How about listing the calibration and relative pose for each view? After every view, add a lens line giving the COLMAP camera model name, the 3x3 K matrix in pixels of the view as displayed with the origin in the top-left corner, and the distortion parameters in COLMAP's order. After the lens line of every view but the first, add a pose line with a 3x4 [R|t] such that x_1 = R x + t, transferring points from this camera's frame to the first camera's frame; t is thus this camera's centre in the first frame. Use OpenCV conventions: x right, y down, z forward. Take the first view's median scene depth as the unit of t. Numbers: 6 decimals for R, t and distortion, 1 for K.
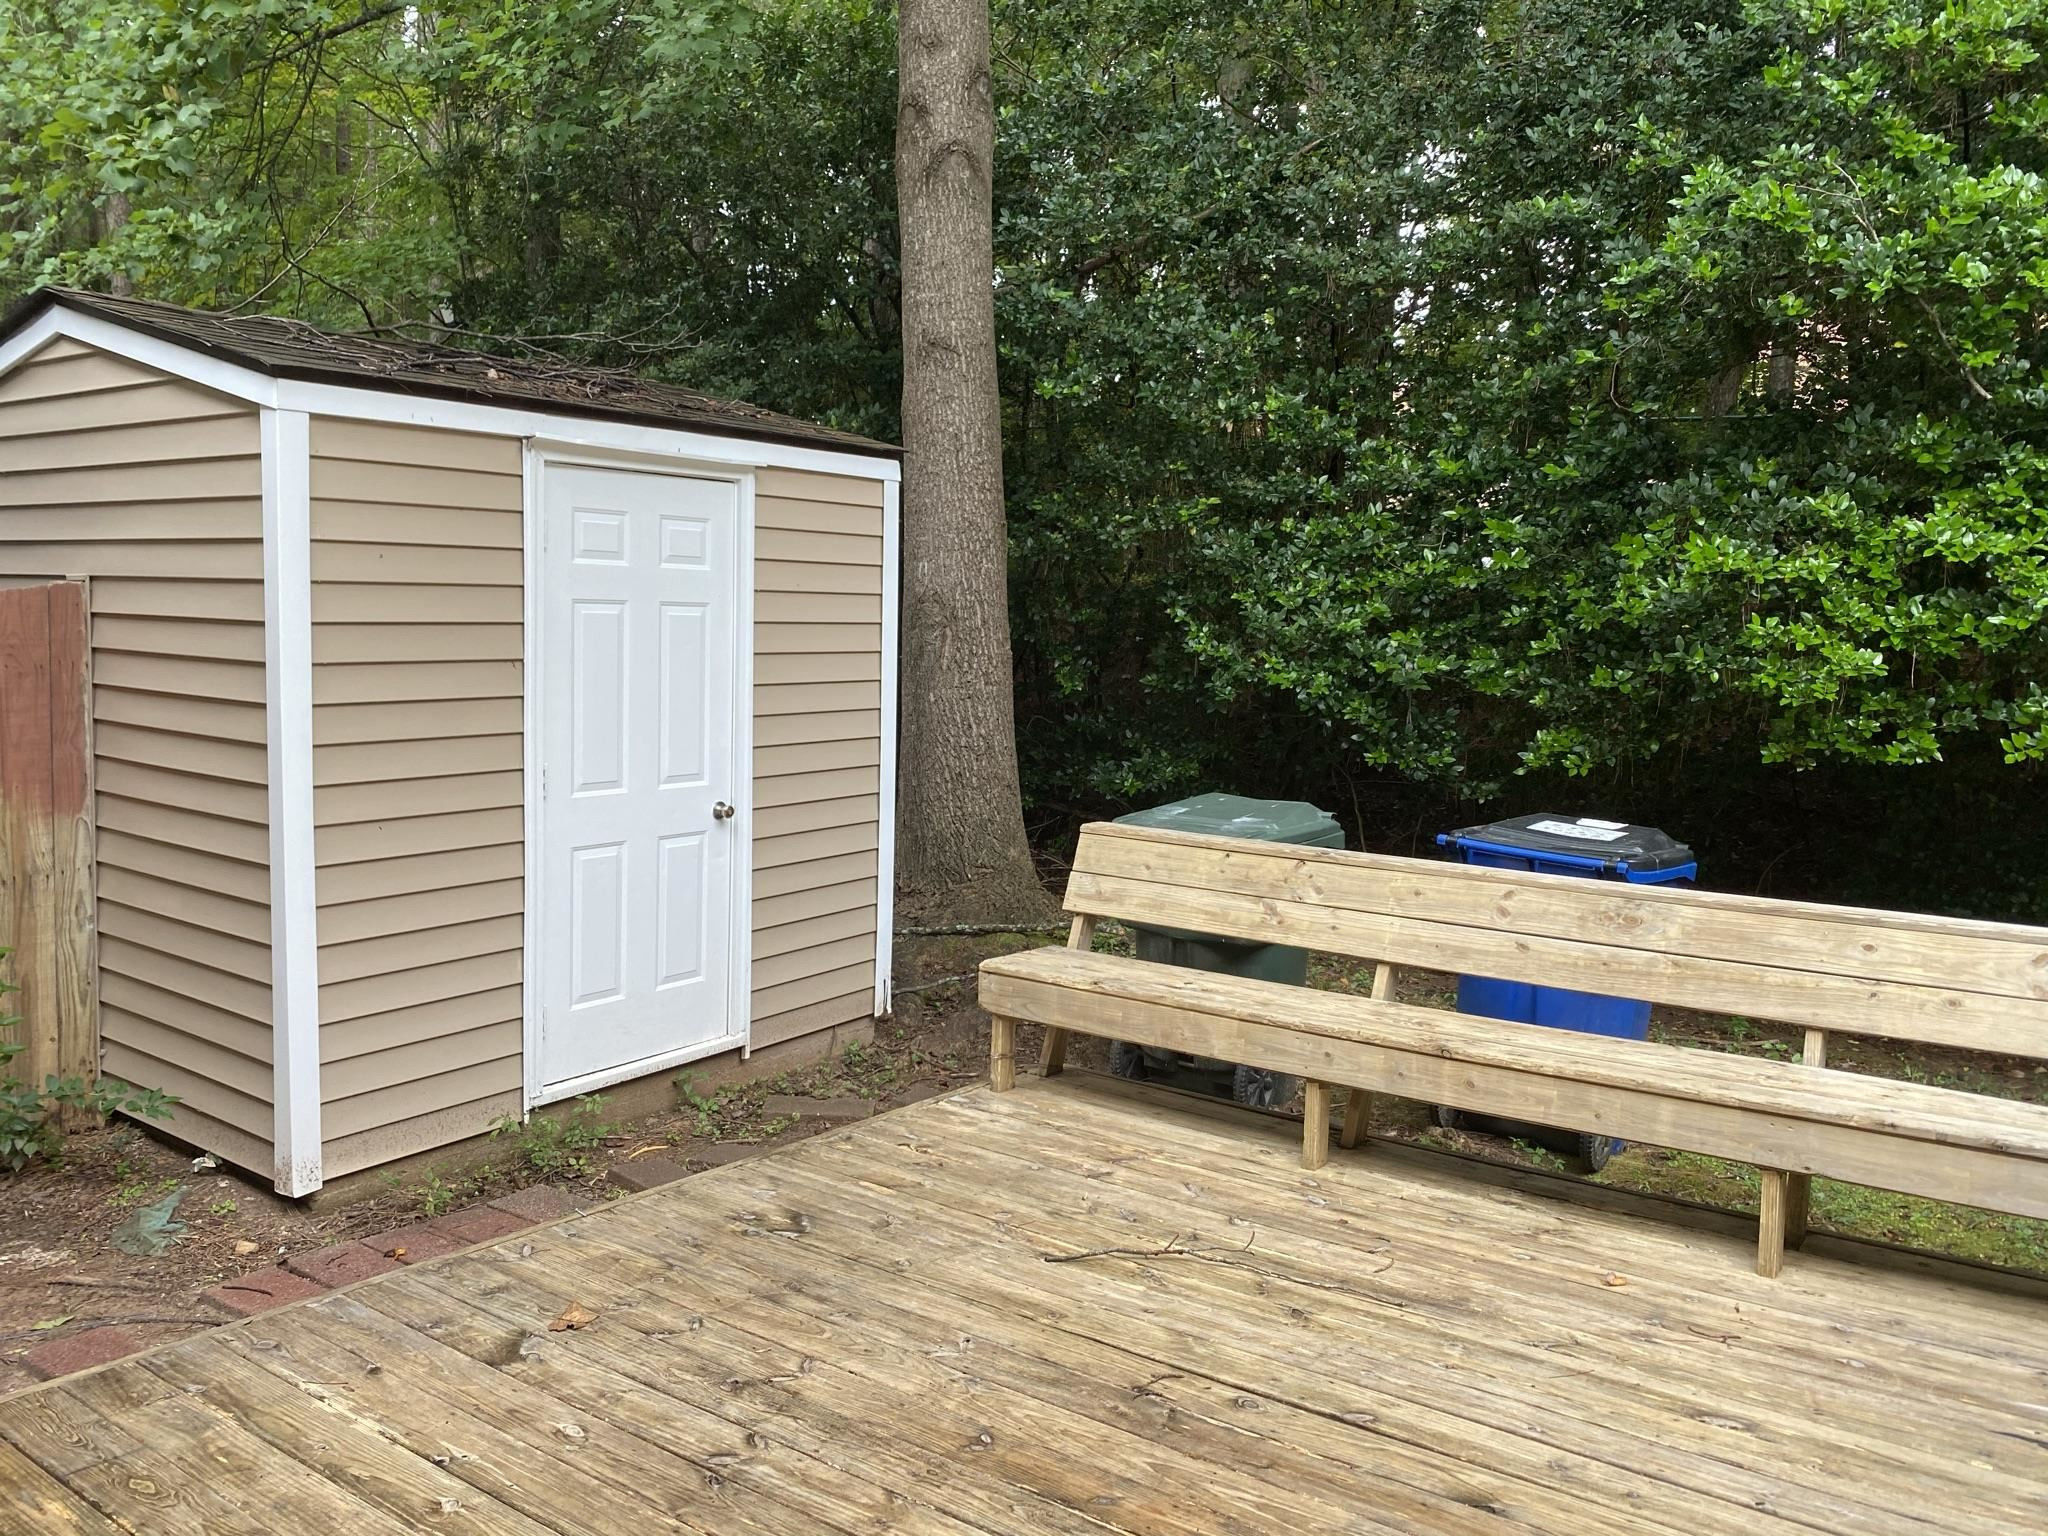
lens RADIAL K [[1580.0, 0, 1027.5], [0, 1580.0, 755.7], [0, 0, 1]] dist [0.025218, -0.024700]
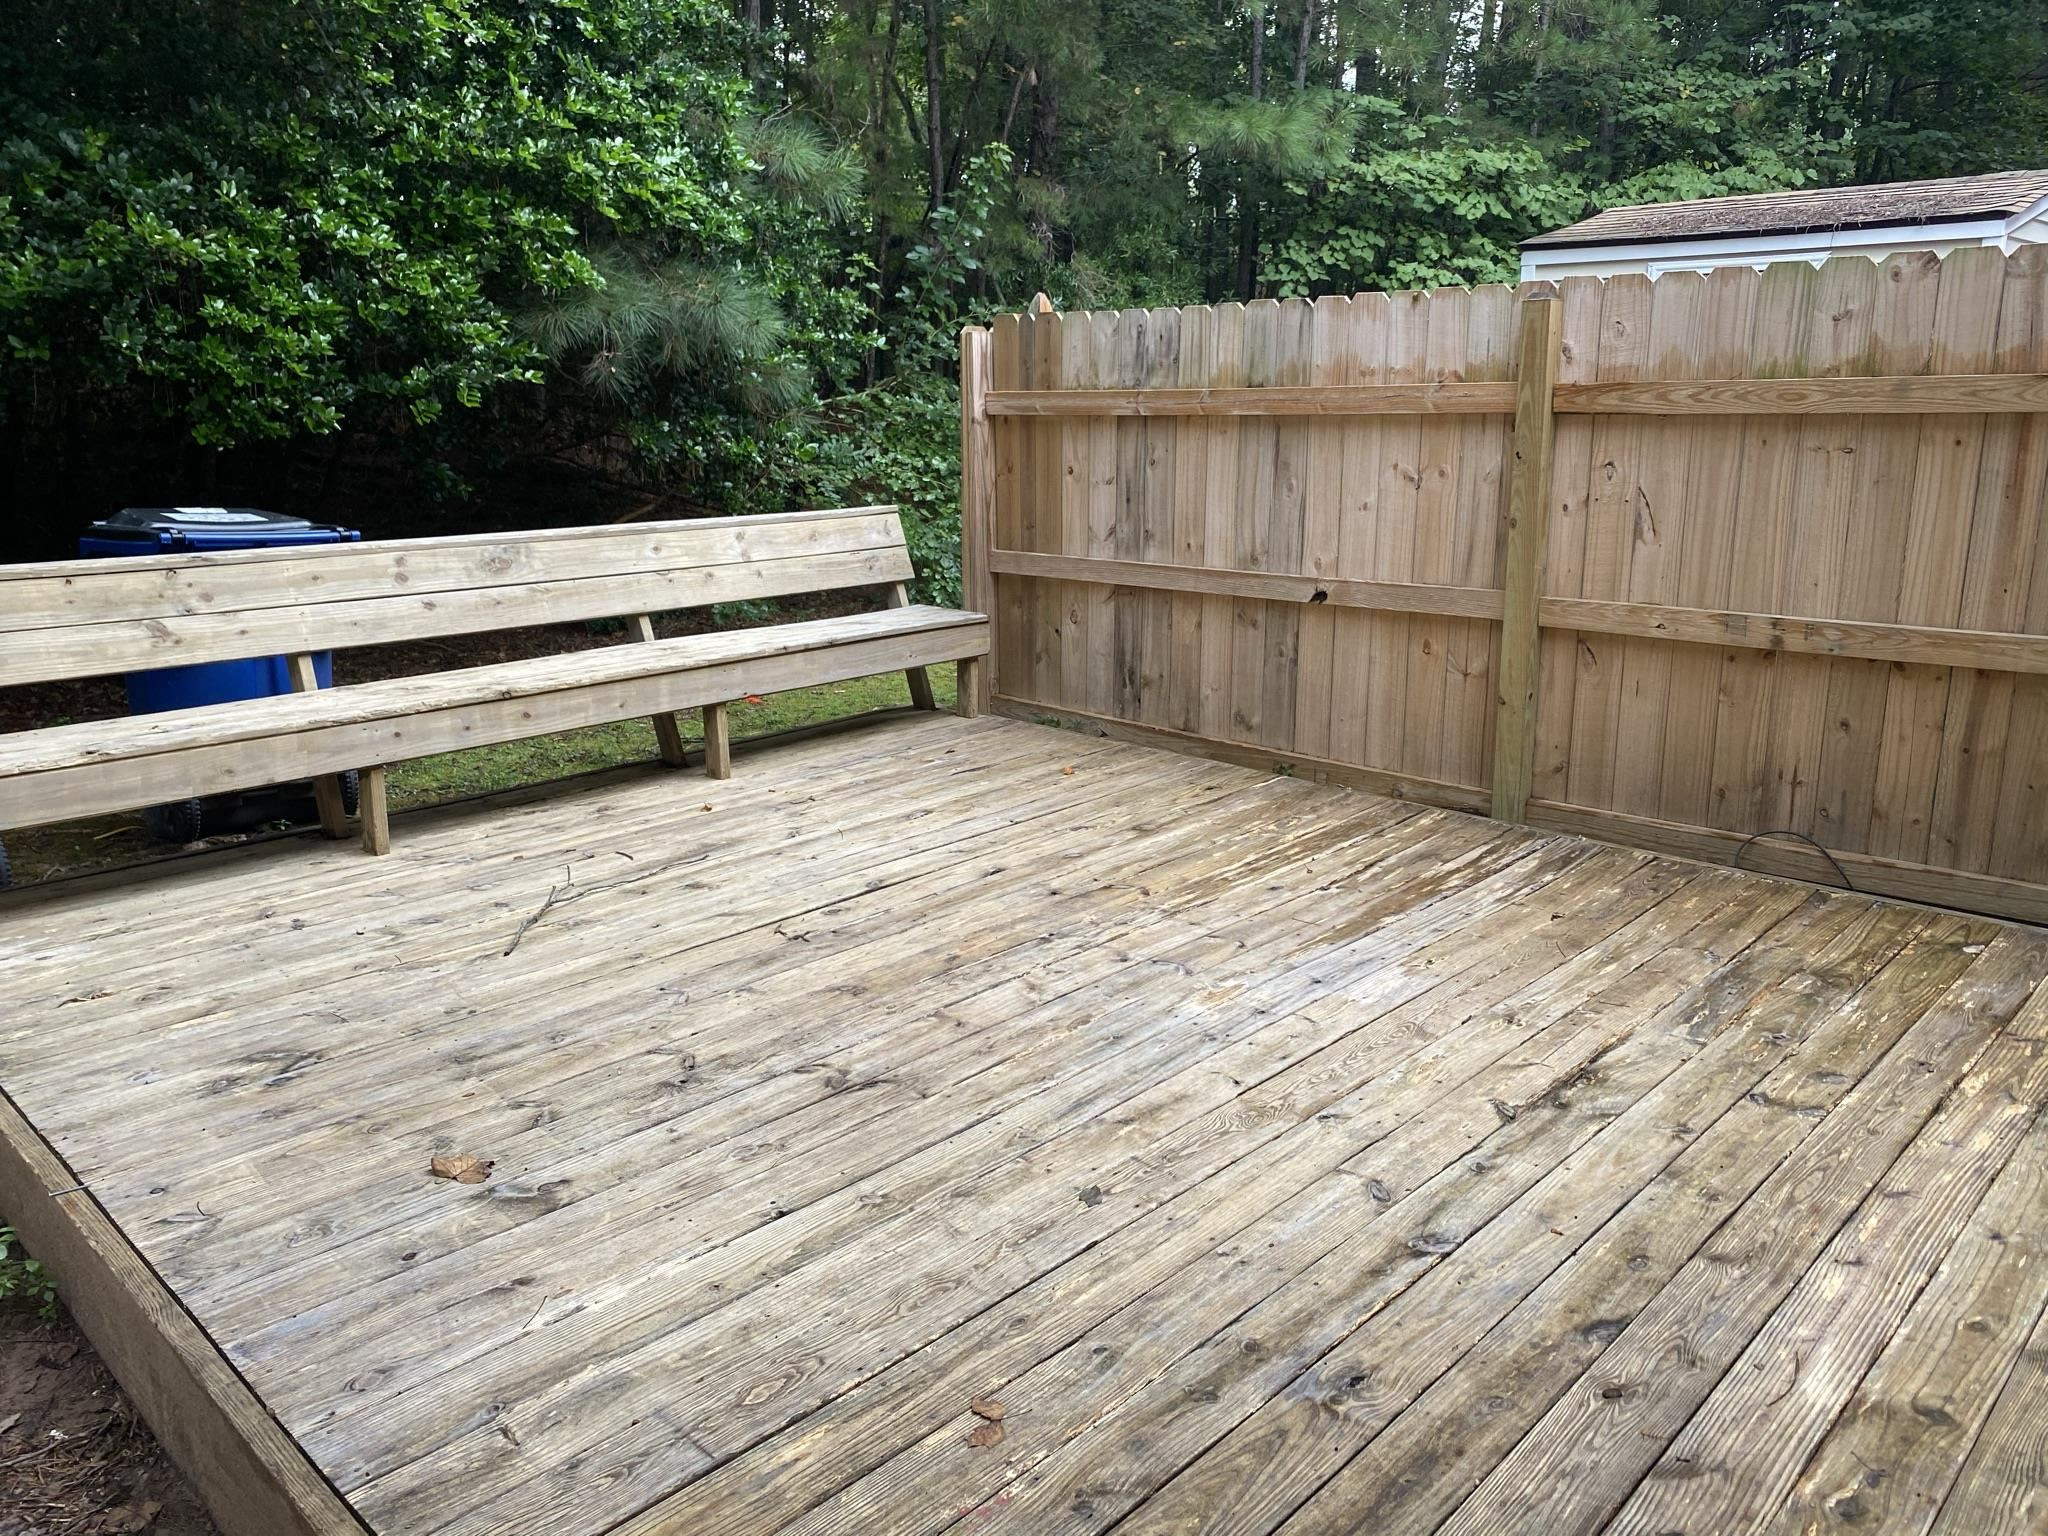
lens RADIAL K [[1580.0, 0, 1027.1], [0, 1580.0, 772.0], [0, 0, 1]] dist [0.025218, -0.024700]
pose [[0.122561, -0.260724, 0.957602, -0.823640], [0.080013, 0.964331, 0.252316, -0.013508], [-0.989230, 0.045696, 0.139050, 0.512305]]
